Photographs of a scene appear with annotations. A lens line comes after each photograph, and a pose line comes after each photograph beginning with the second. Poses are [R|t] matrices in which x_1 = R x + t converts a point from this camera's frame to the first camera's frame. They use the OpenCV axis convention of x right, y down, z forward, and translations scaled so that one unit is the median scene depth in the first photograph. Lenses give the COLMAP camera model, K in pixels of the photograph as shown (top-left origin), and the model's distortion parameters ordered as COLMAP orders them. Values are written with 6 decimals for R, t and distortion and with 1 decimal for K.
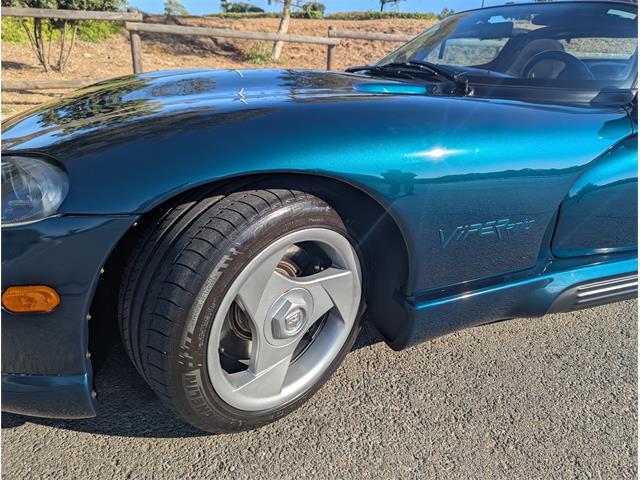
lens RADIAL K [[457.5, 0, 320.0], [0, 457.5, 240.0], [0, 0, 1]] dist [0.040431, -0.038953]
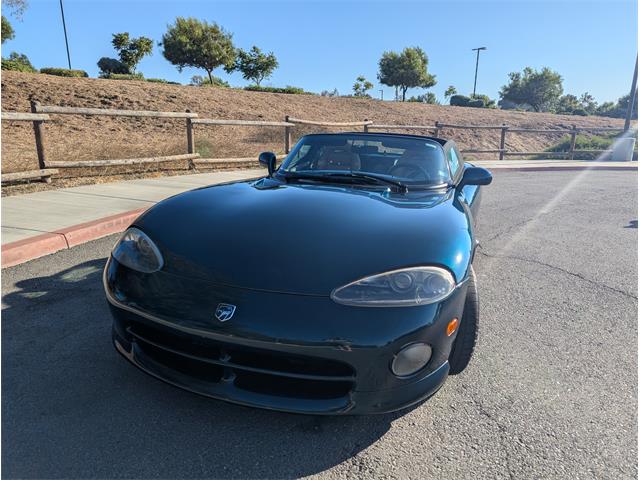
lens RADIAL K [[444.7, 0, 351.6], [0, 444.7, 241.0], [0, 0, 1]] dist [0.038194, -0.040854]
pose [[0.628703, -0.219065, 0.746152, -1.317809], [0.274140, 0.960339, 0.050960, -0.273075], [-0.727723, 0.172511, 0.663822, -0.087407]]
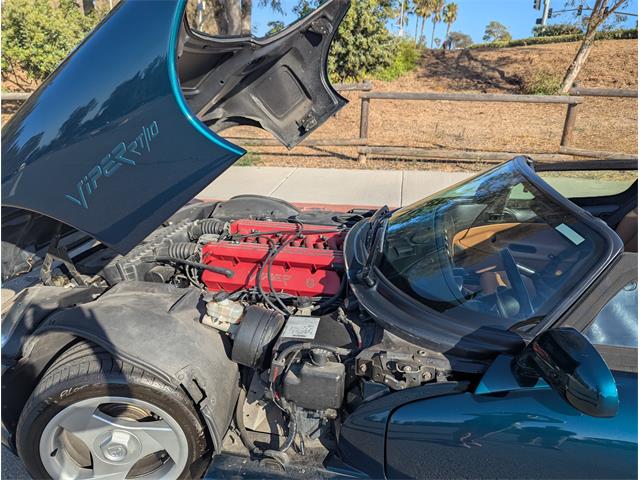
lens RADIAL K [[457.5, 0, 320.0], [0, 457.5, 240.0], [0, 0, 1]] dist [0.040431, -0.038953]
pose [[0.804239, 0.177076, -0.567312, 0.787922], [-0.193721, 0.980553, 0.031437, -0.434637], [0.561846, 0.084617, 0.822903, 0.092148]]
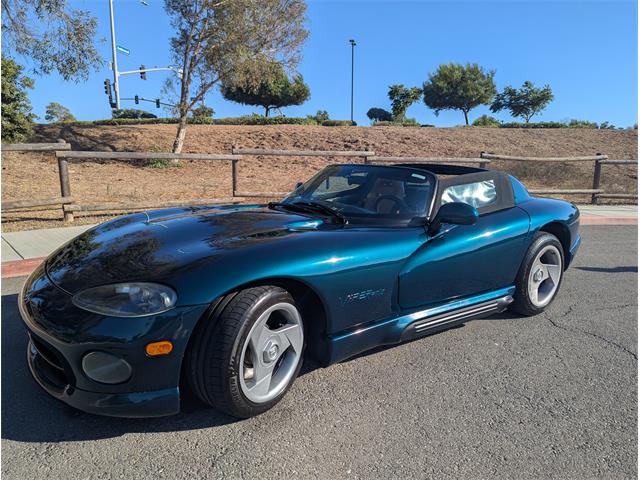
lens RADIAL K [[457.5, 0, 320.0], [0, 457.5, 240.0], [0, 0, 1]] dist [0.040431, -0.038953]
pose [[0.972121, -0.070127, 0.223746, -0.187143], [0.109527, 0.979535, -0.168861, 0.041727], [-0.207326, 0.188660, 0.959908, -0.704657]]
